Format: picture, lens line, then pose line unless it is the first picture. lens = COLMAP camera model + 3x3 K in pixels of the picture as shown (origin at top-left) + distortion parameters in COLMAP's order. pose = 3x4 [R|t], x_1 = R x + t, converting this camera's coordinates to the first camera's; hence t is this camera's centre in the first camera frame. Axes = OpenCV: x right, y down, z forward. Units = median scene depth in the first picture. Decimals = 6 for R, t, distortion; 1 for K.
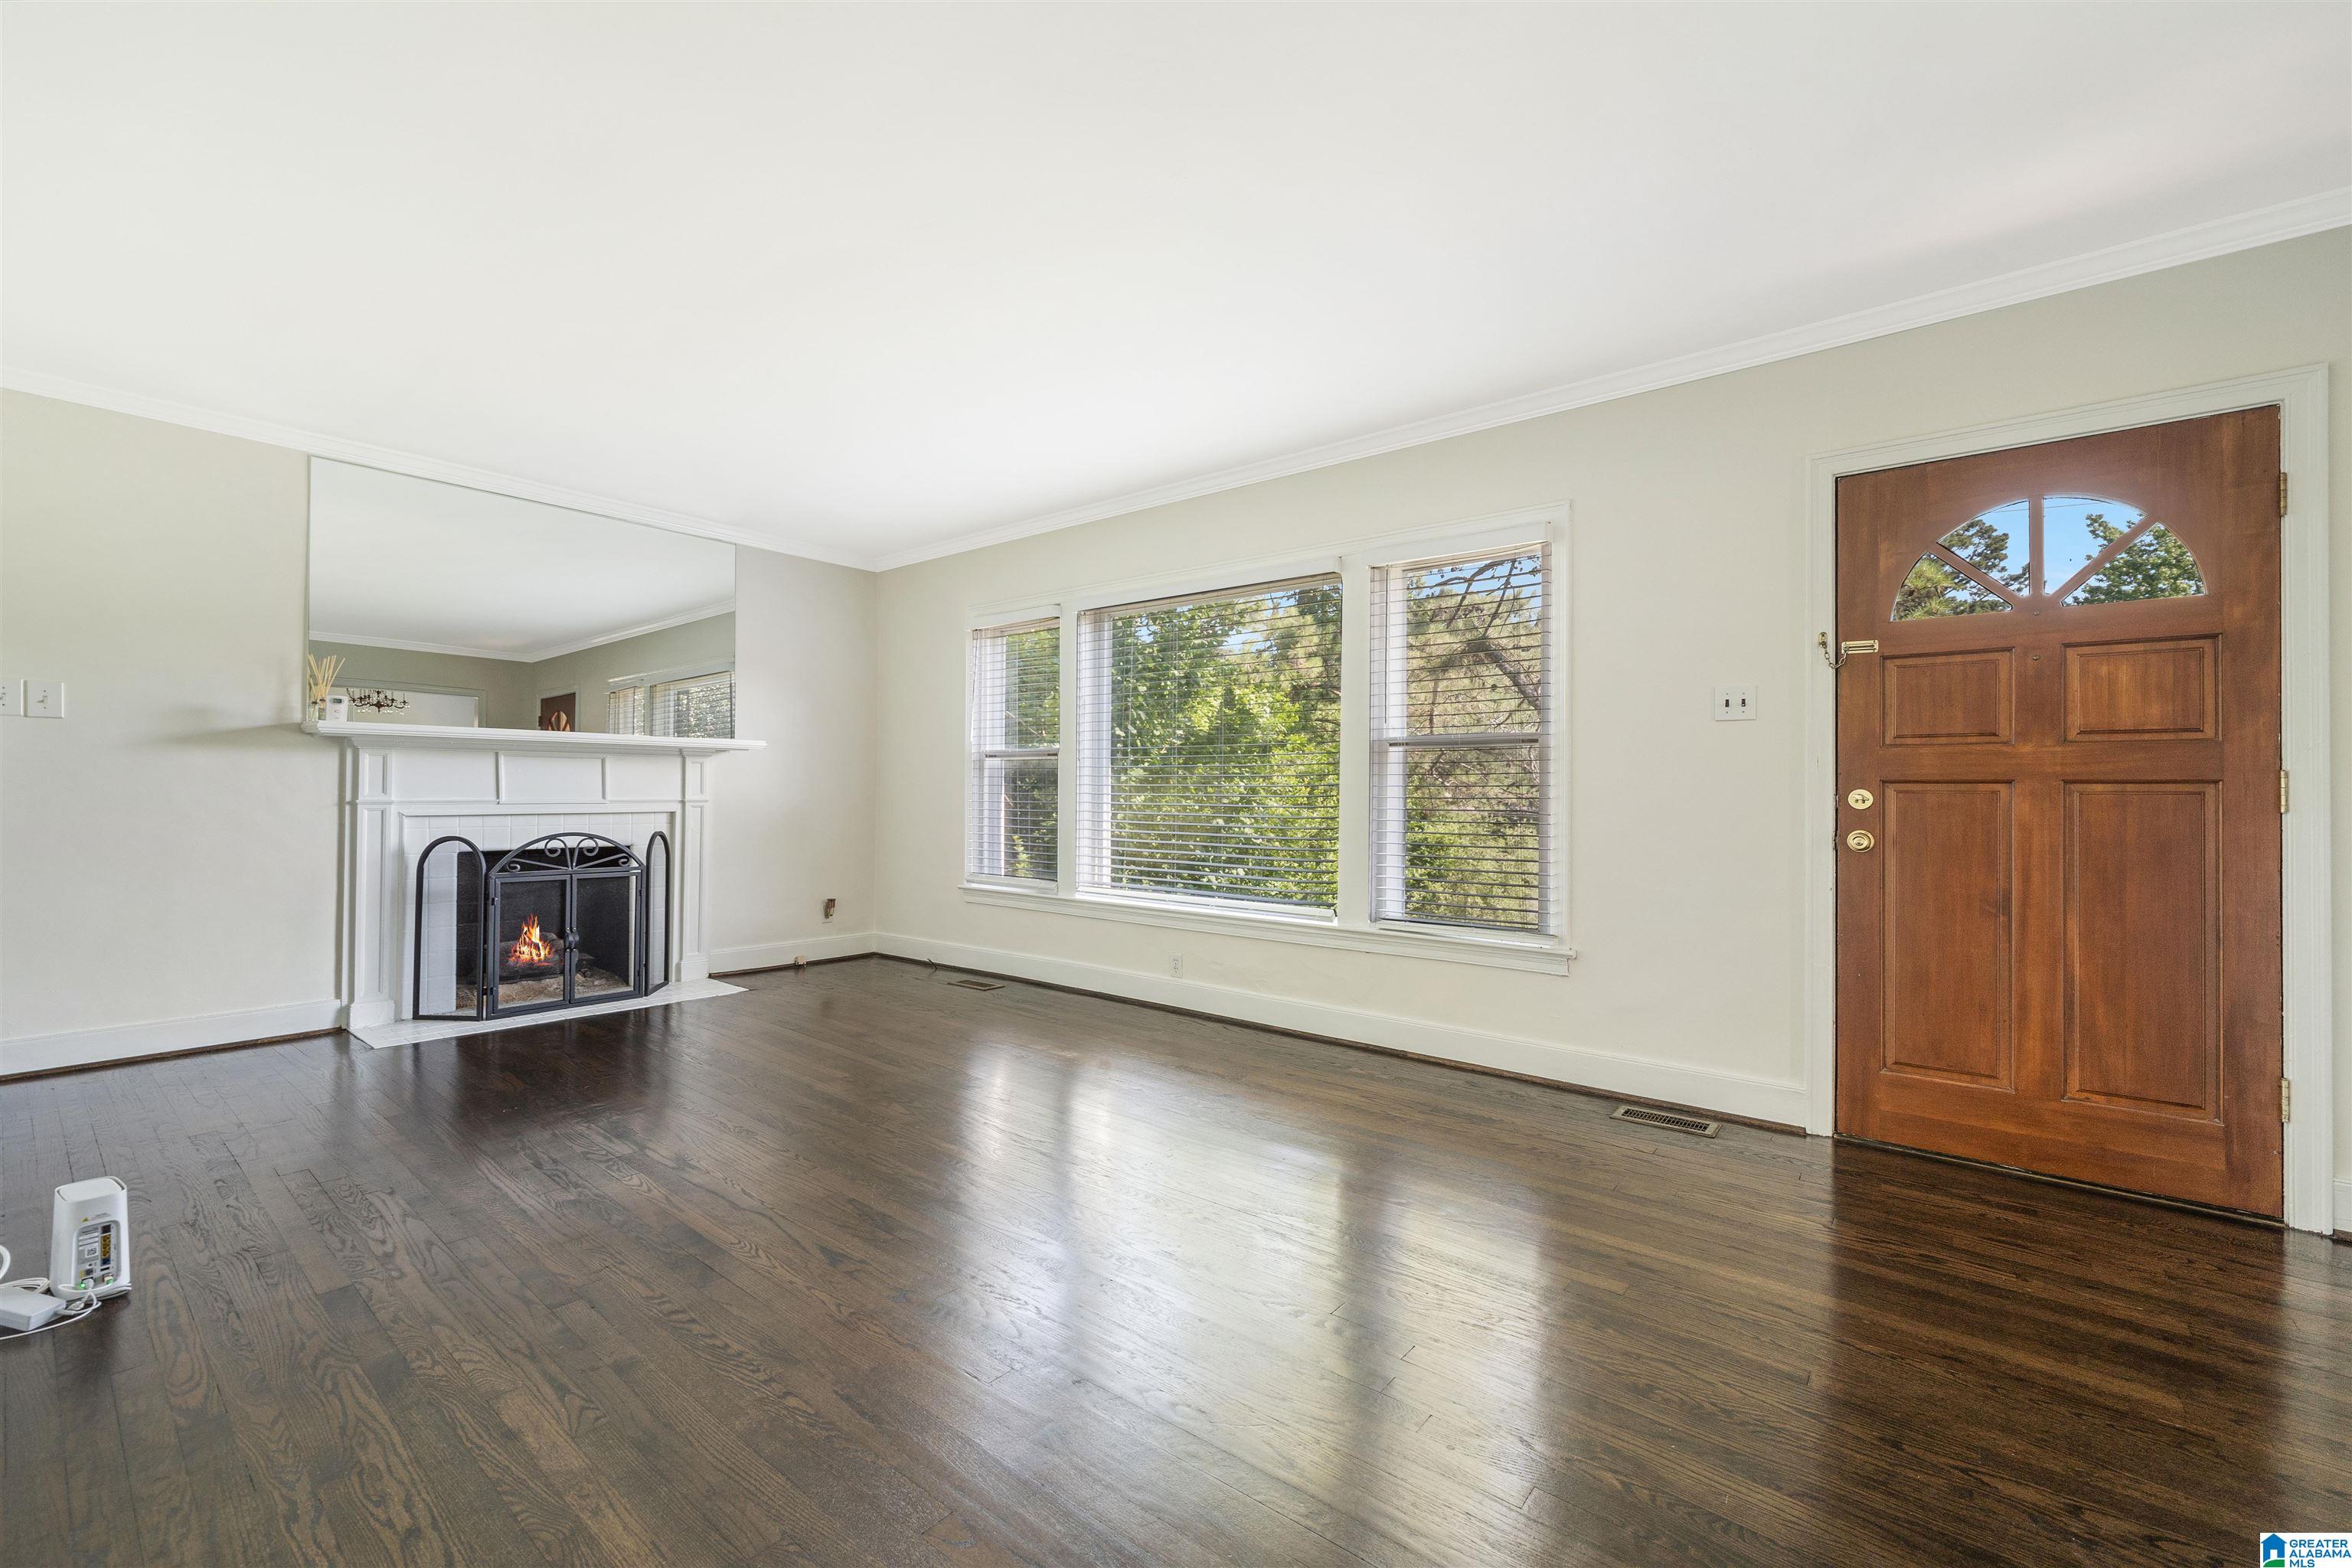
lens RADIAL K [[970.4, 0, 1165.8], [0, 970.4, 791.4], [0, 0, 1]] dist [-0.000402, -0.000274]
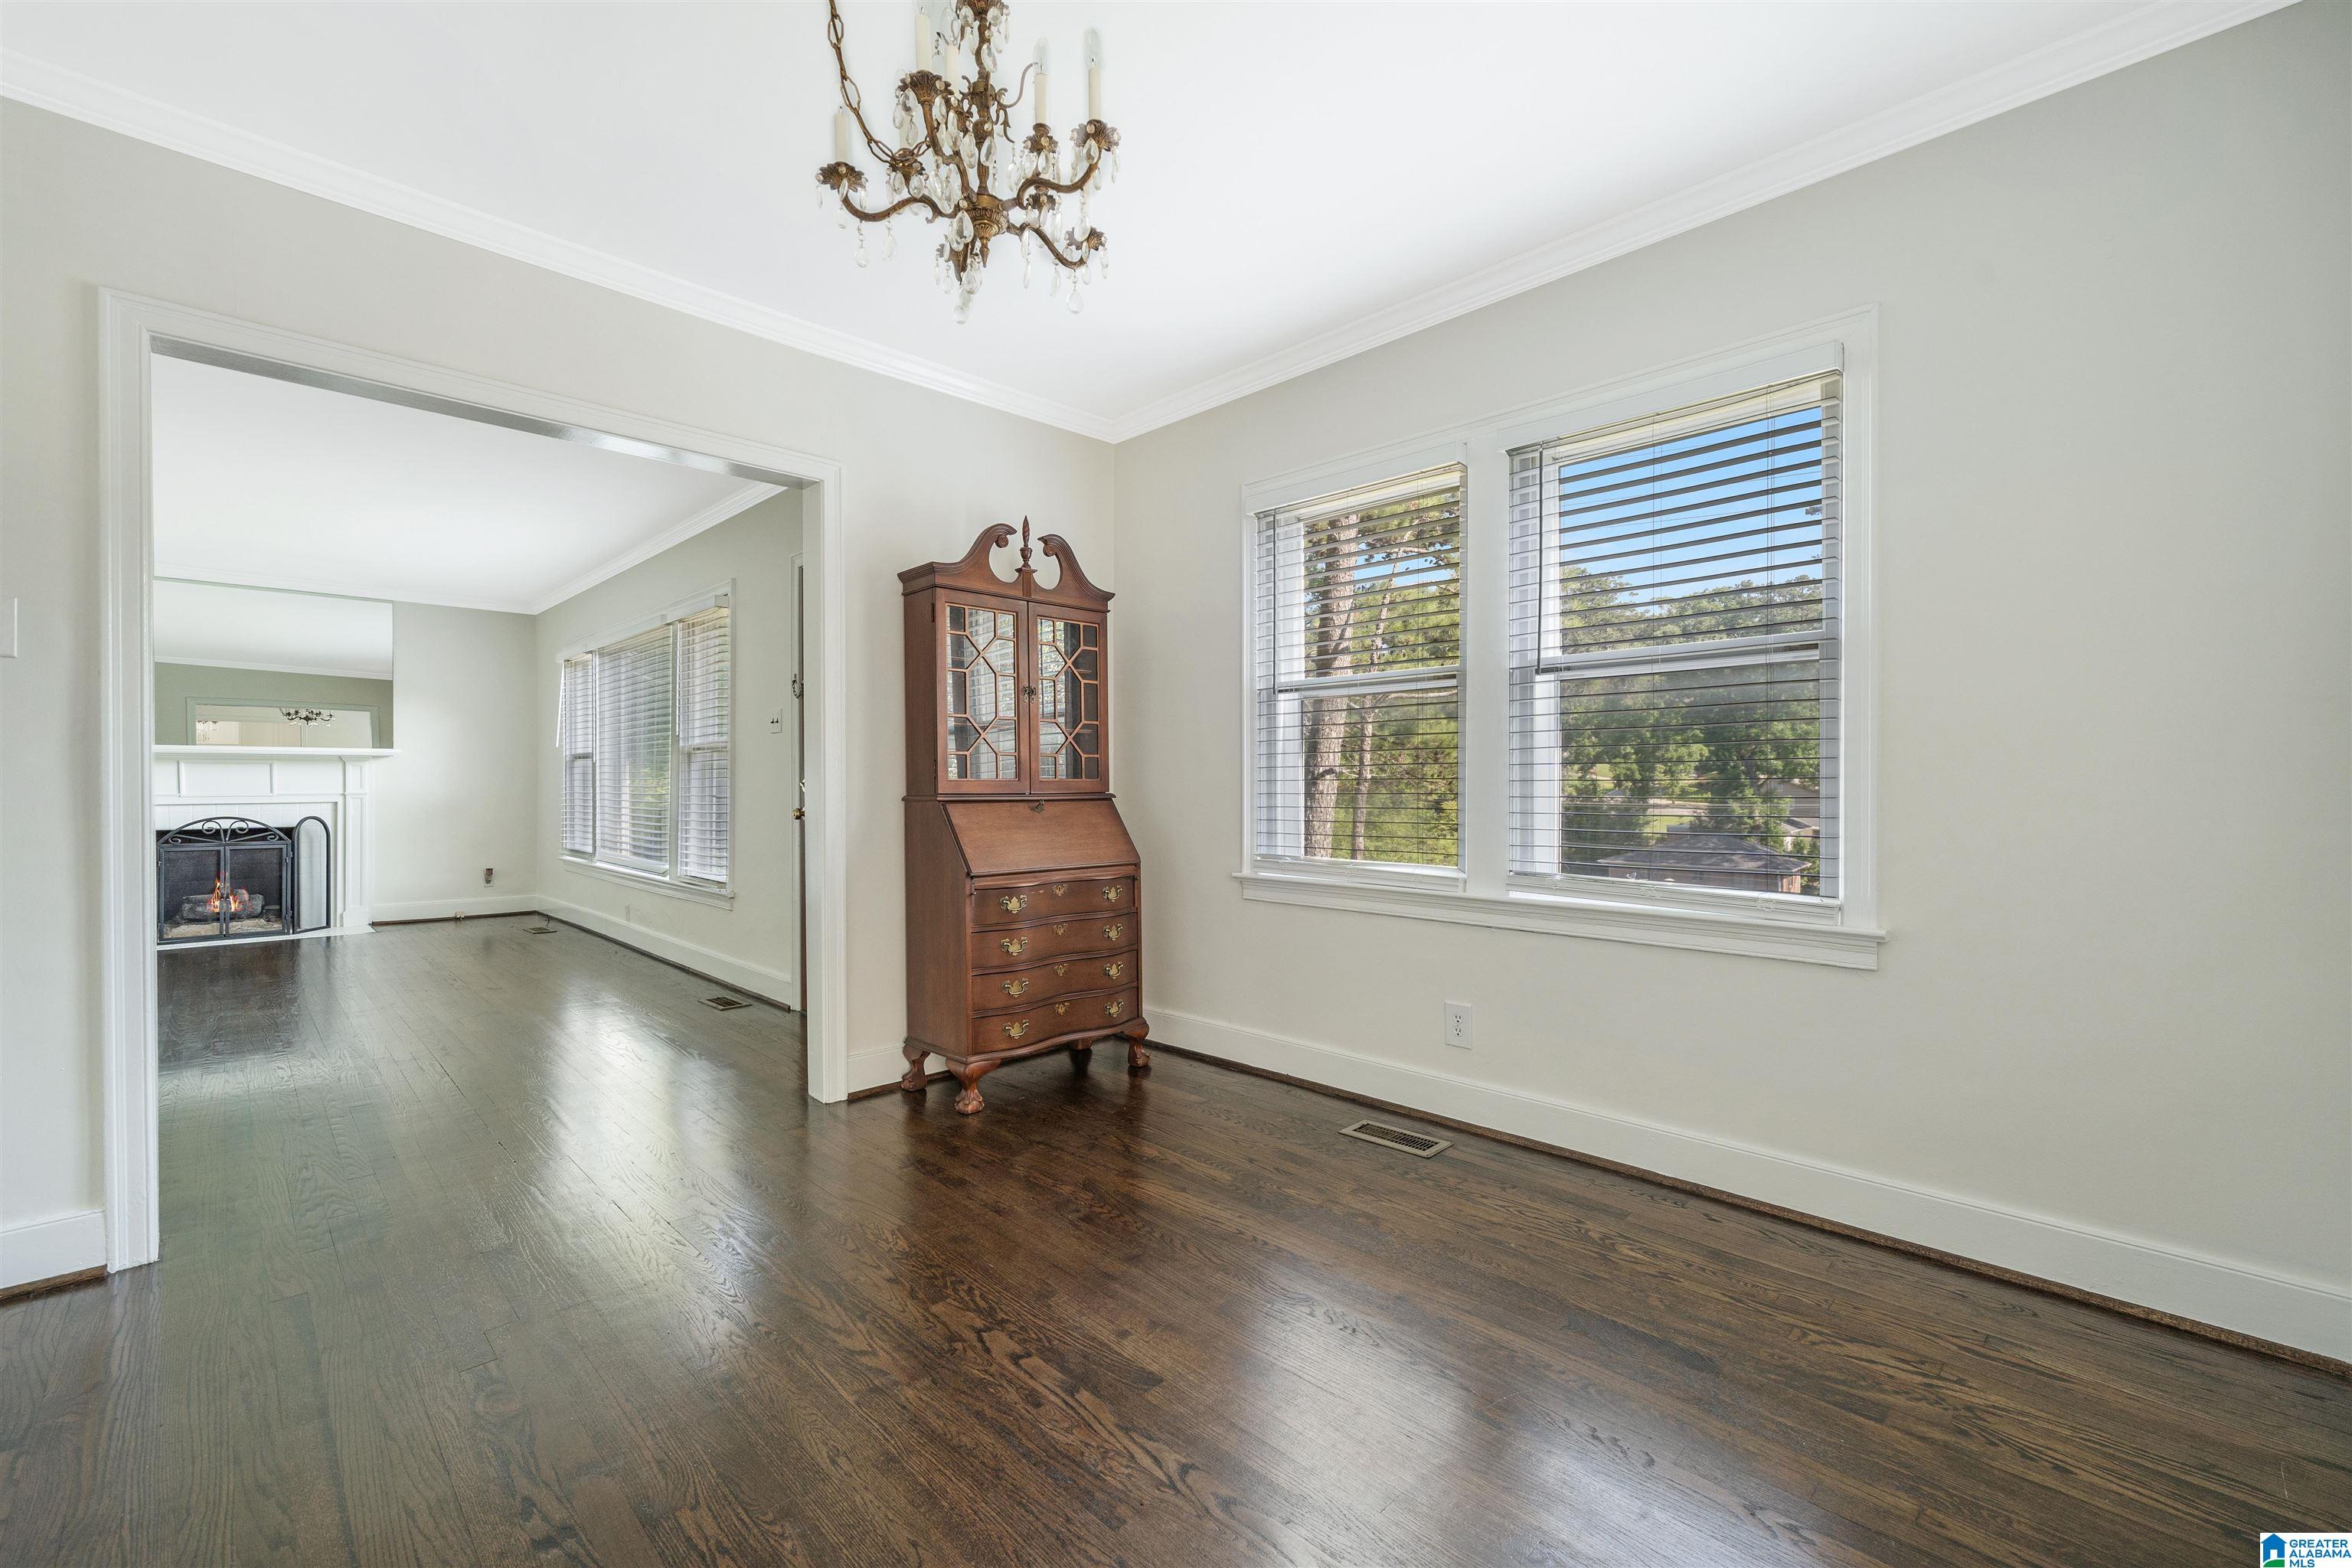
lens RADIAL K [[970.4, 0, 1165.8], [0, 970.4, 791.4], [0, 0, 1]] dist [-0.000402, -0.000274]
pose [[0.996363, -0.007860, -0.084842, 0.901699], [0.008557, 0.999932, 0.007860, 0.005123], [0.084774, -0.008557, 0.996363, -0.305526]]
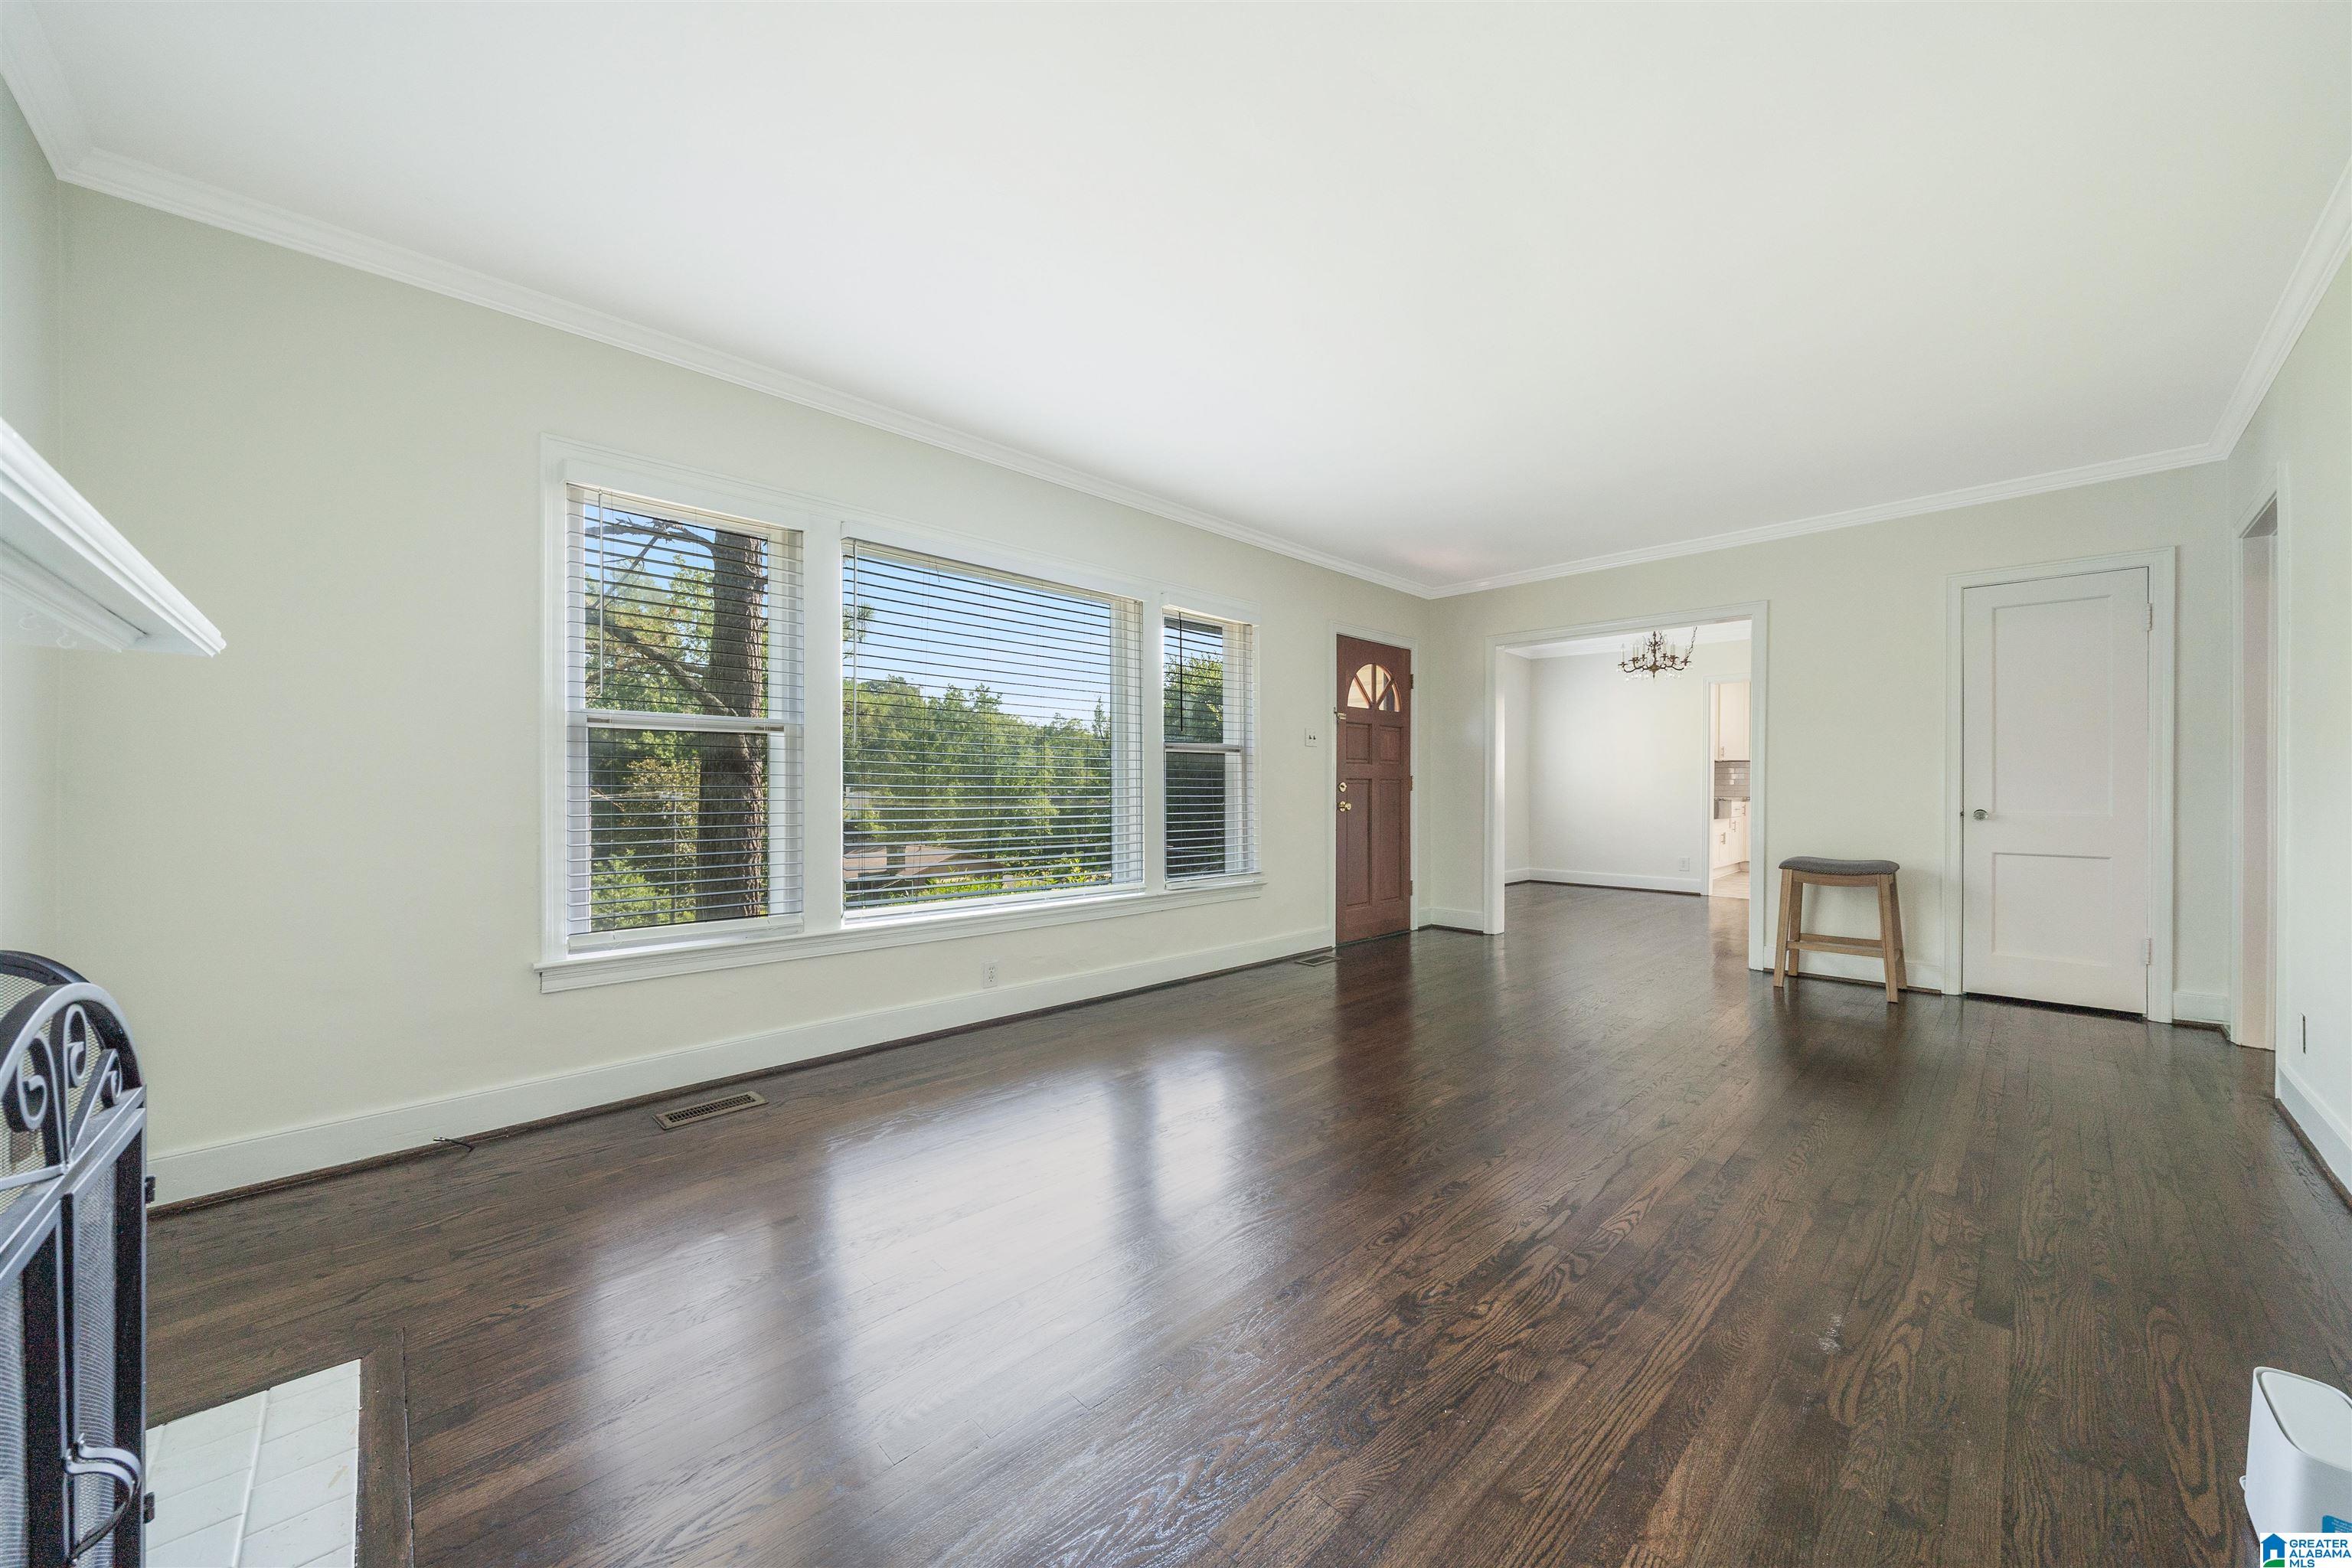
lens RADIAL K [[850.5, 0, 1176.0], [0, 850.5, 784.0], [0, 0, 1]] dist [0.000800, -0.000019]
pose [[0.098462, -0.005542, 0.995125, -0.781987], [-0.005818, 0.999964, 0.006144, -0.005300], [-0.995124, -0.006395, 0.098426, 0.762541]]
